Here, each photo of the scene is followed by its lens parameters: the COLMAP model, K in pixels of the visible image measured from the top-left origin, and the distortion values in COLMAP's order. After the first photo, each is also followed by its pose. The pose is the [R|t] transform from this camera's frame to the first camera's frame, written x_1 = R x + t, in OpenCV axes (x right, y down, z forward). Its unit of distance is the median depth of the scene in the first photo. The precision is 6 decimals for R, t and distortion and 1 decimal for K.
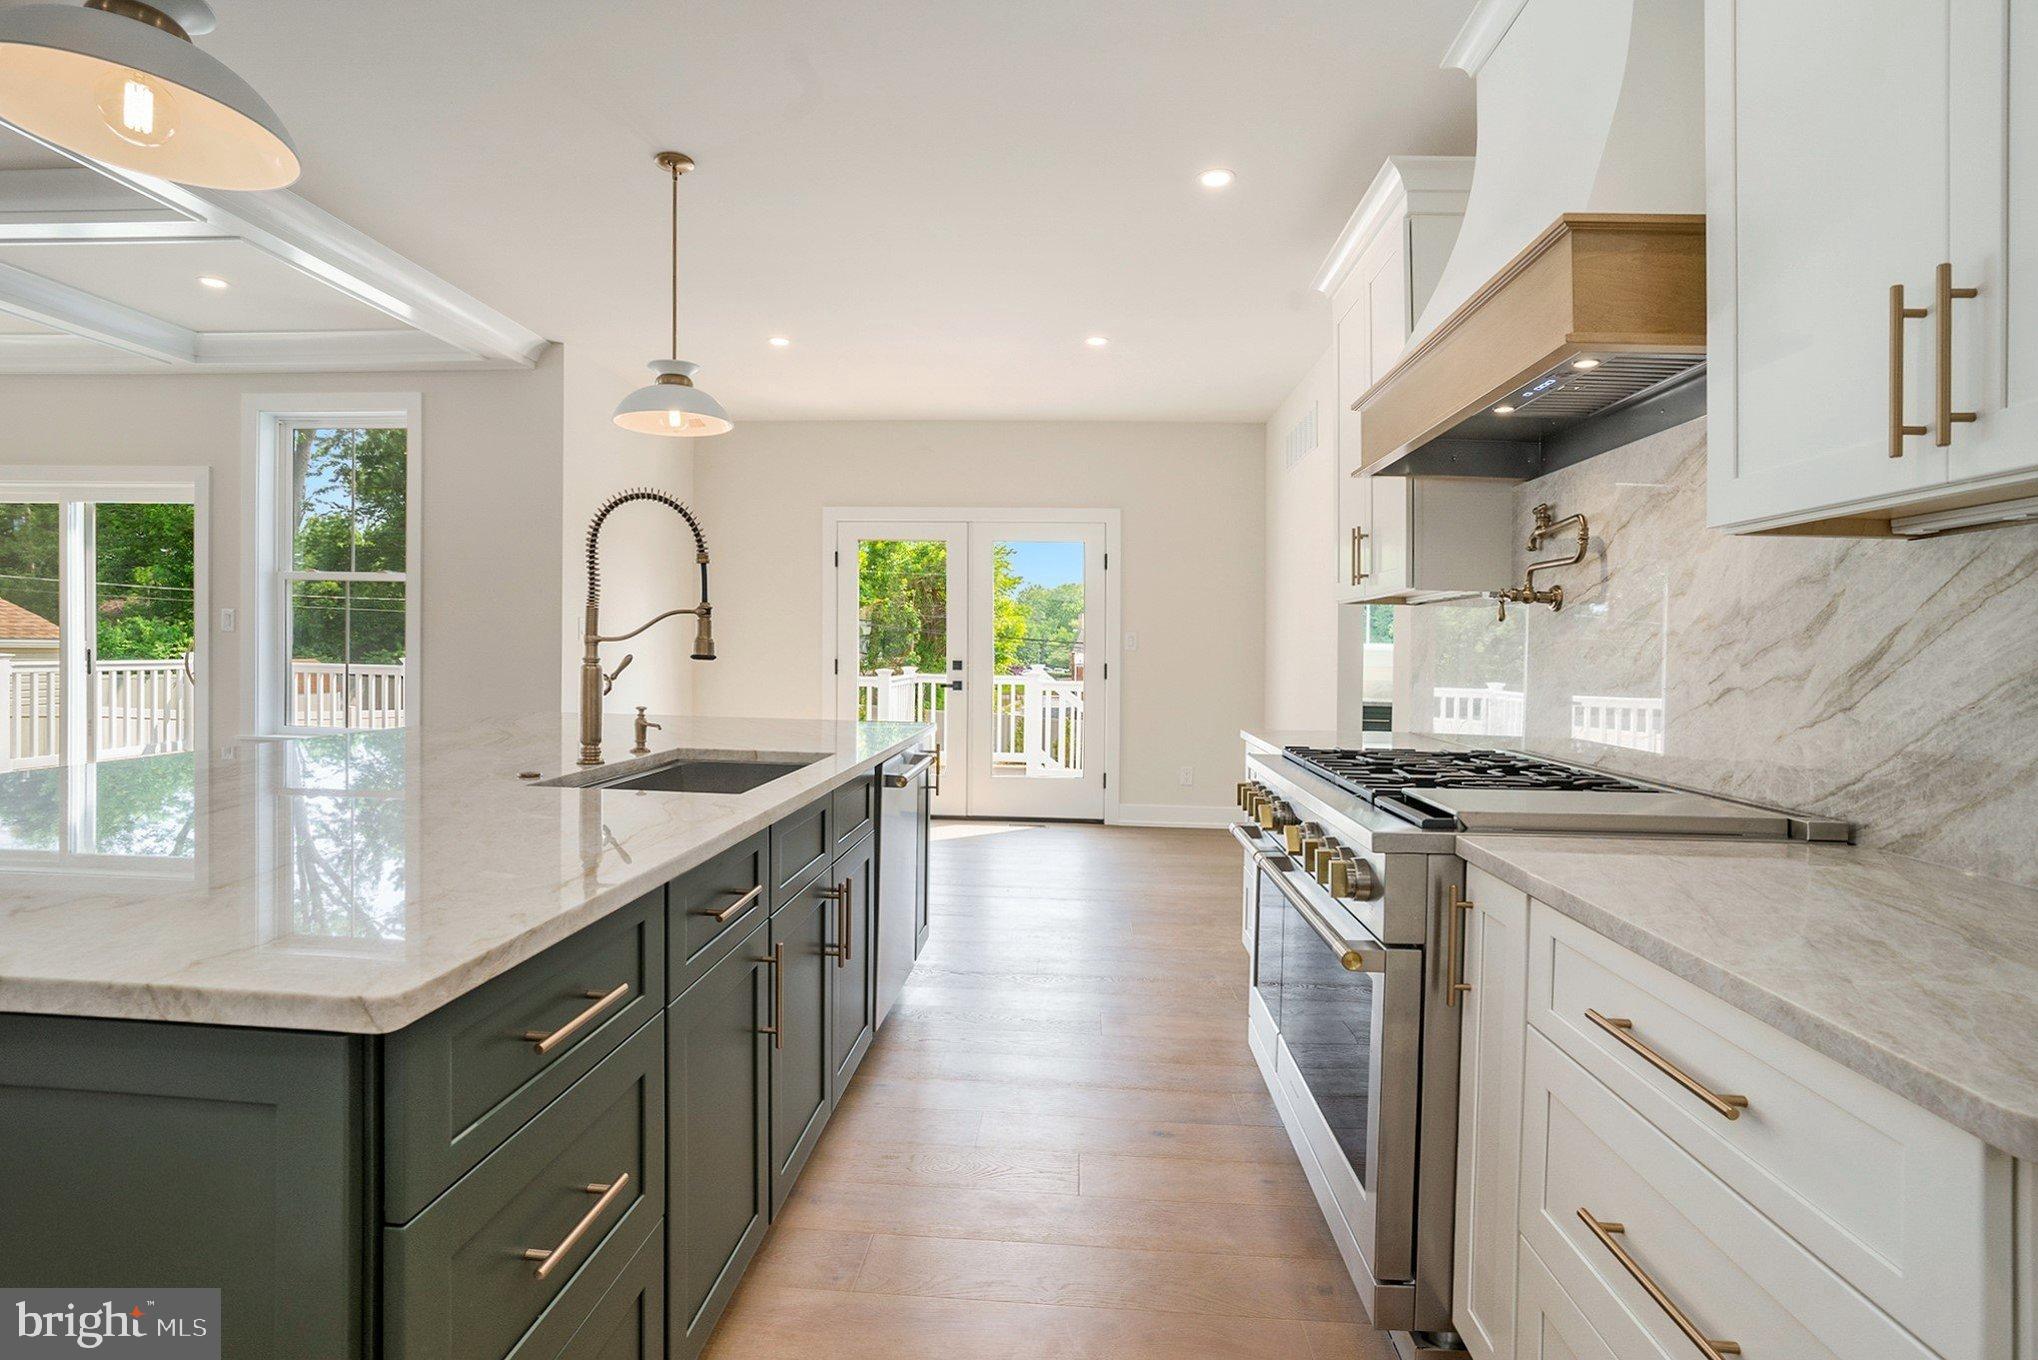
lens RADIAL K [[994.3, 0, 1045.9], [0, 994.3, 676.2], [0, 0, 1]] dist [-0.056426, 0.017733]
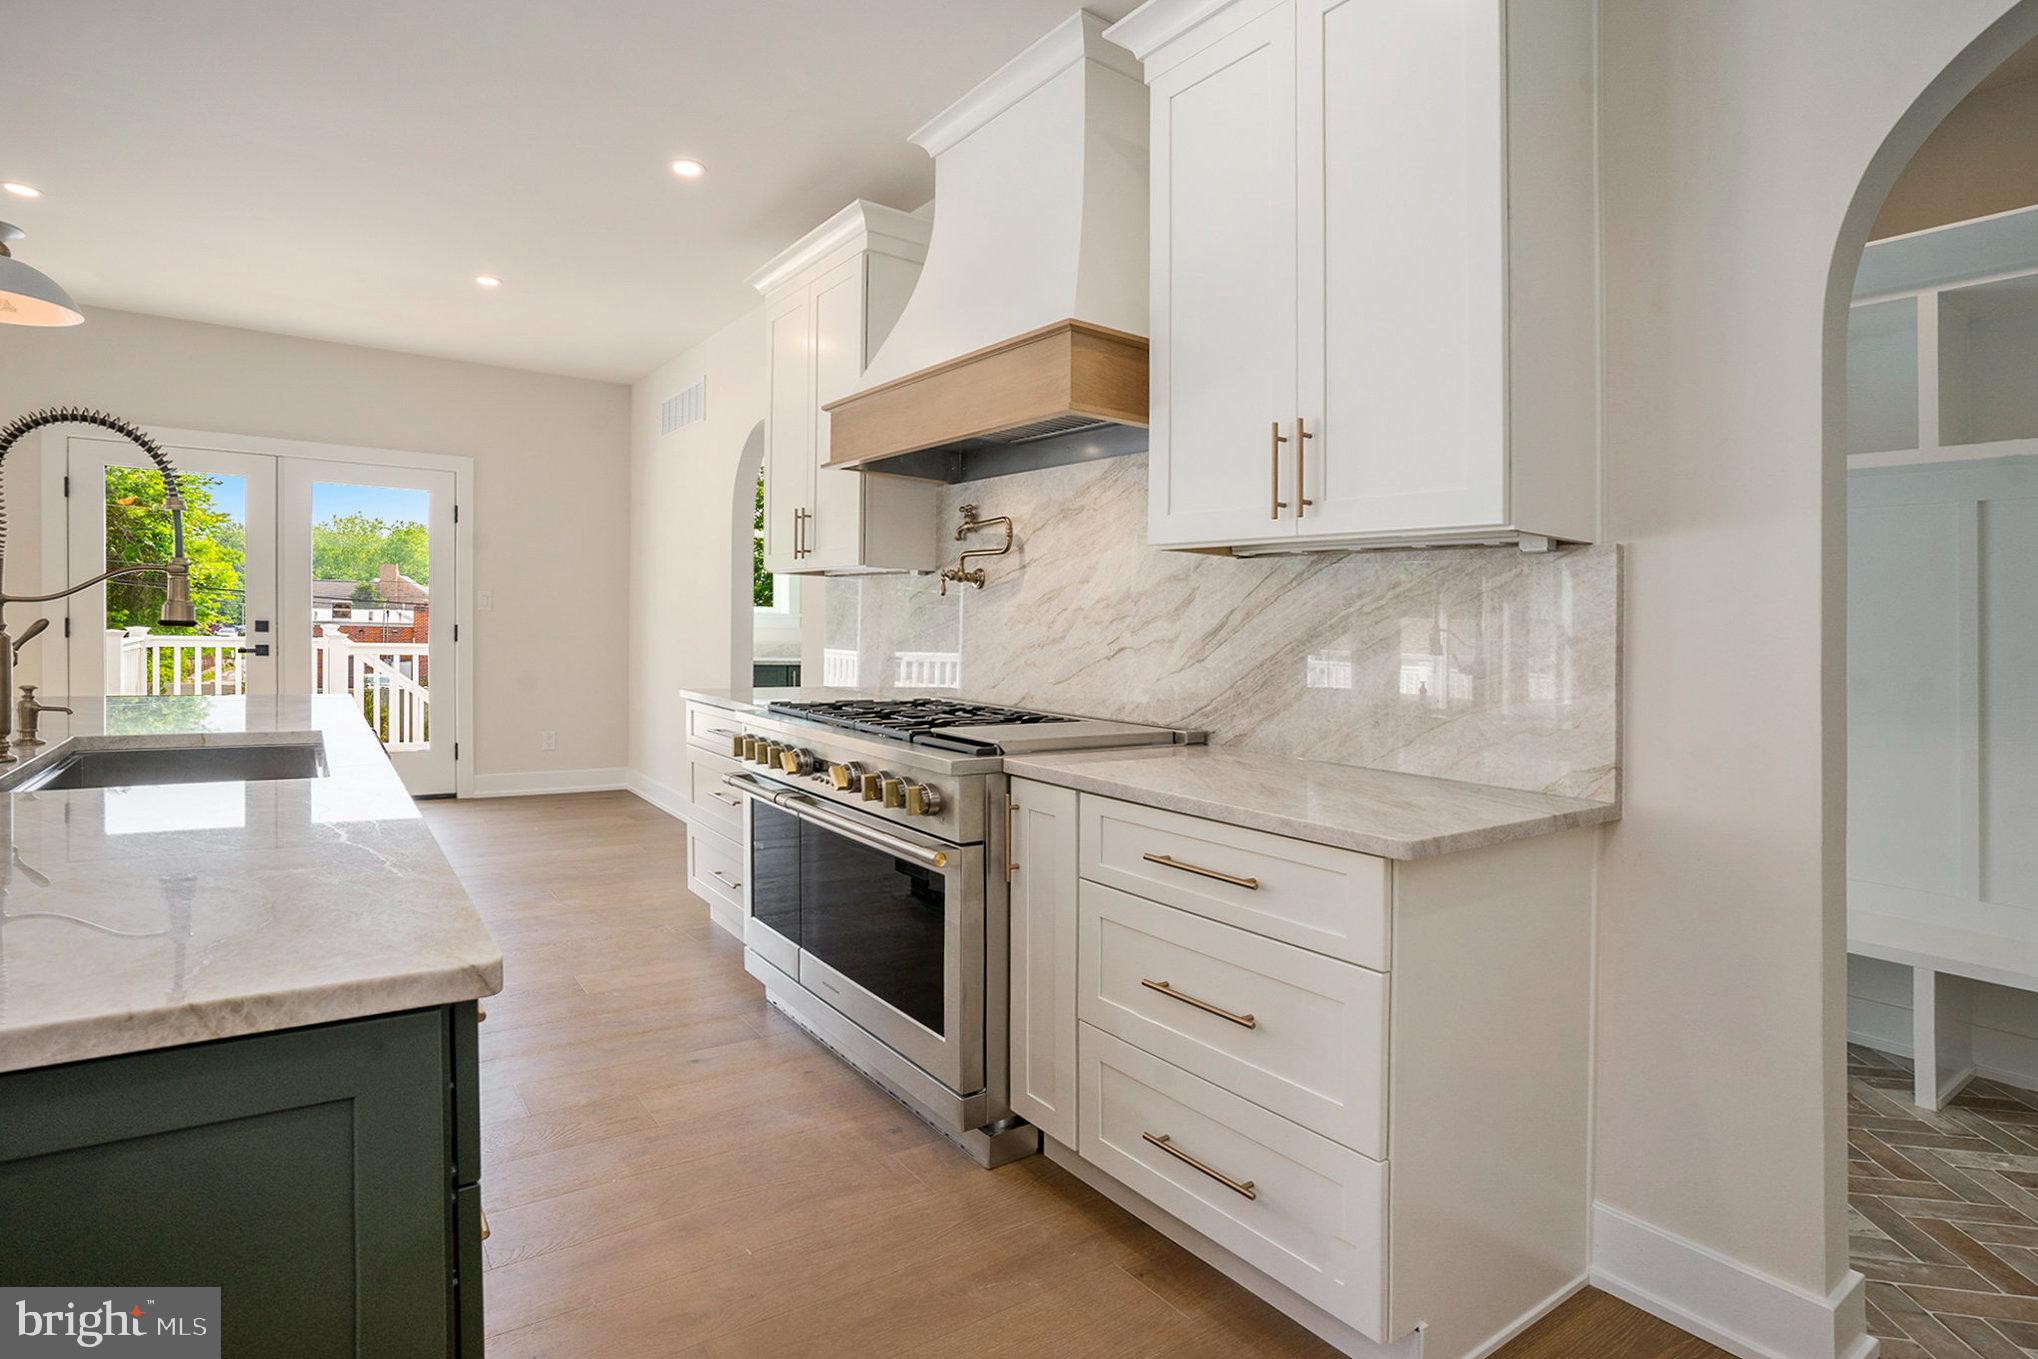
lens RADIAL K [[994.3, 0, 989.3], [0, 994.3, 655.6], [0, 0, 1]] dist [-0.056426, 0.017733]
pose [[0.792941, -0.016573, 0.609073, -0.373156], [0.003141, 0.999728, 0.023114, -0.011256], [-0.609290, -0.016415, 0.792777, -0.073934]]
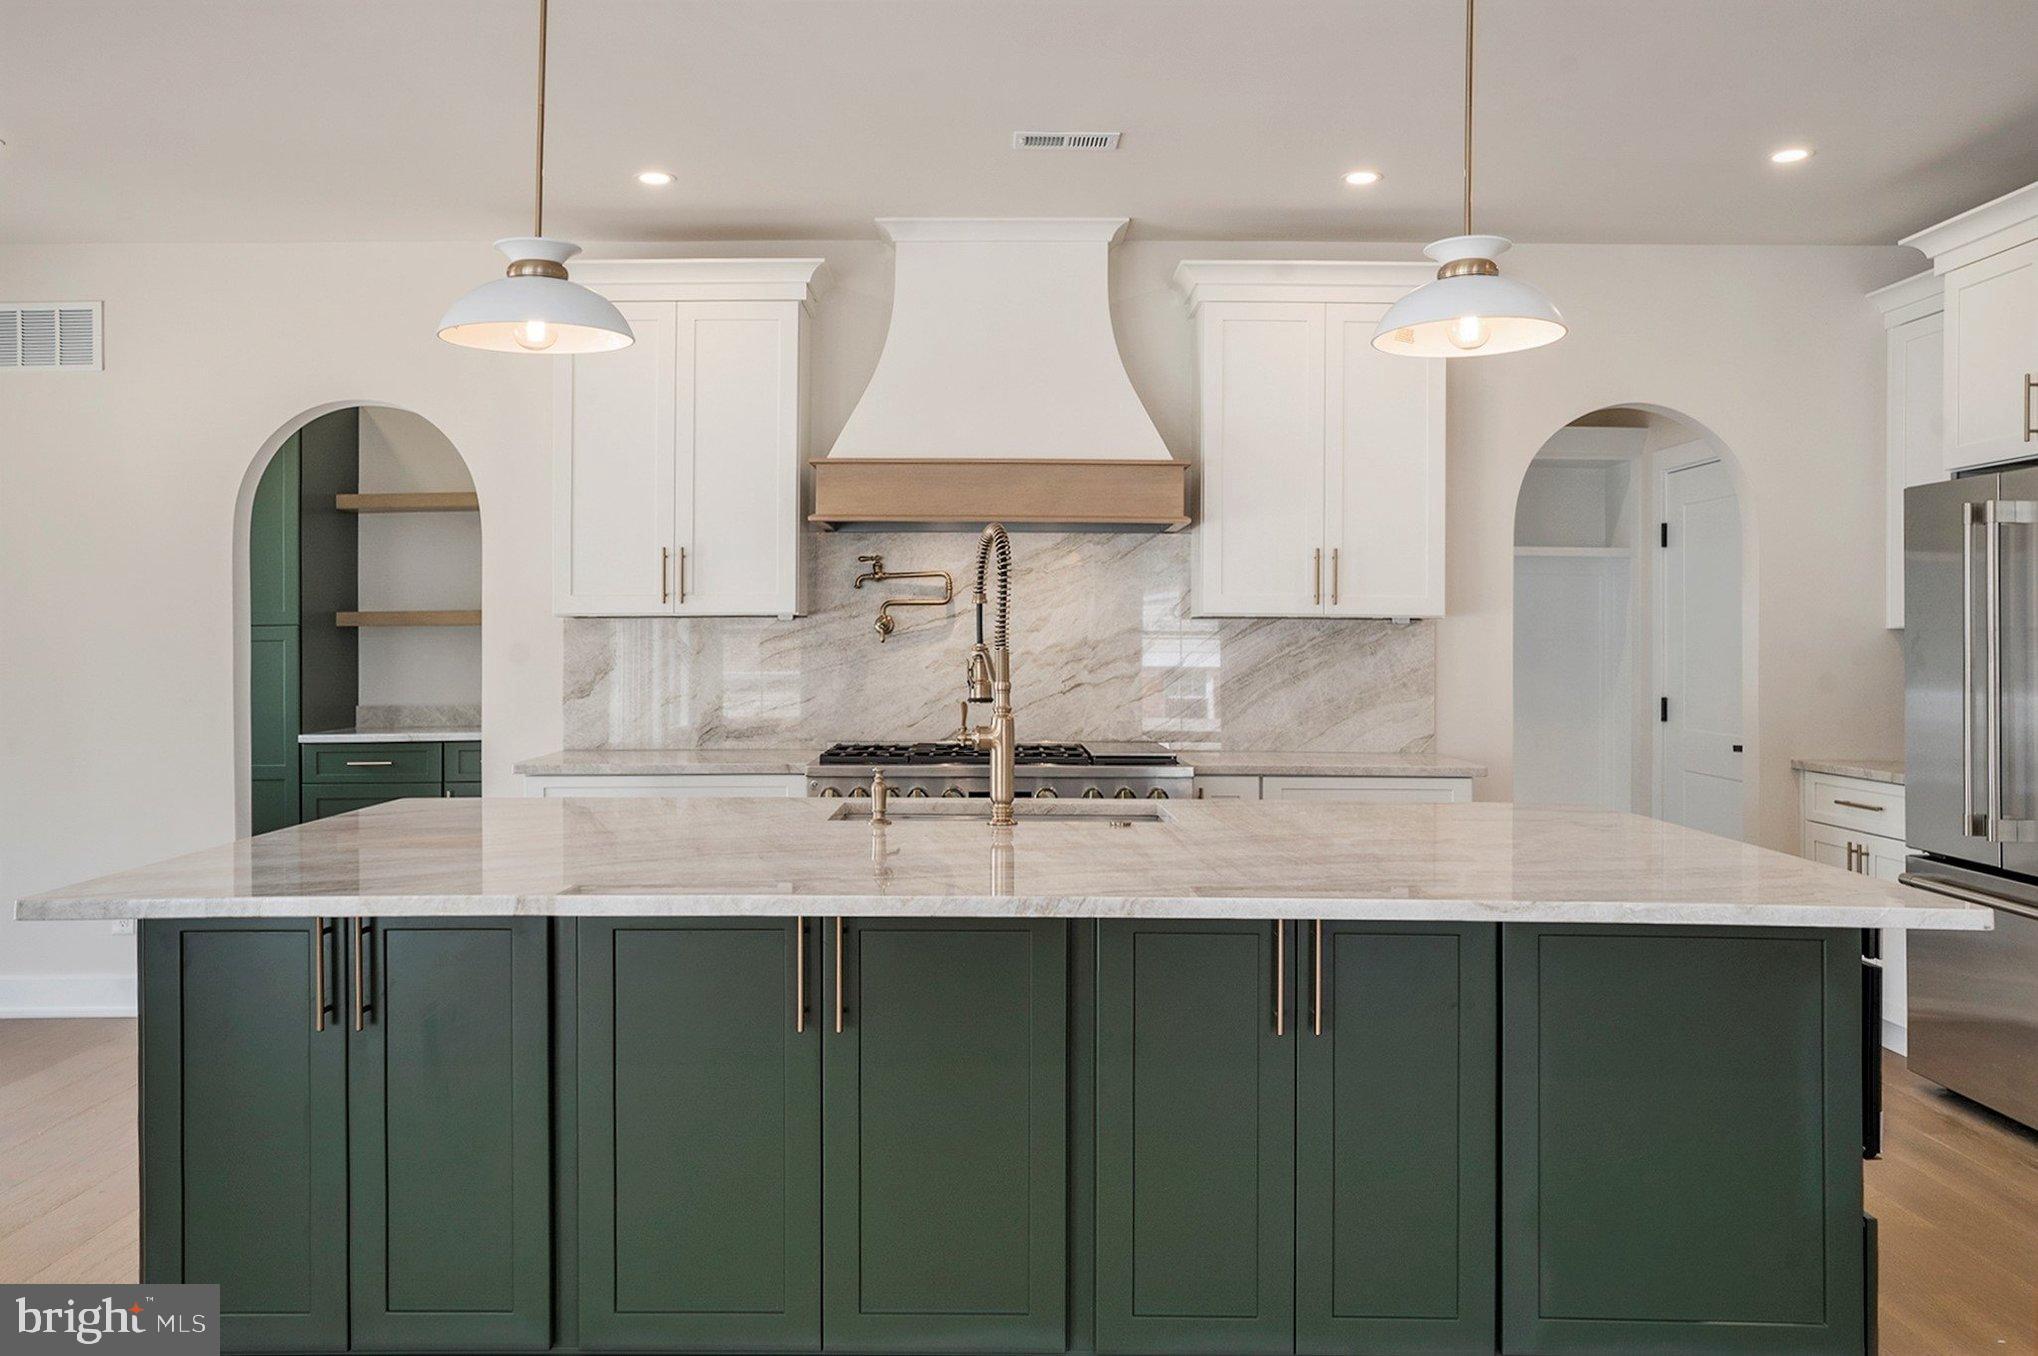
lens RADIAL K [[1534.4, 0, 1035.2], [0, 1534.4, 598.5], [0, 0, 1]] dist [0.029432, -0.021342]
pose [[0.001817, 0.015761, 0.999874, -2.246089], [0.021682, 0.999640, -0.015797, -0.107132], [-0.999763, 0.021708, 0.001474, 1.066941]]
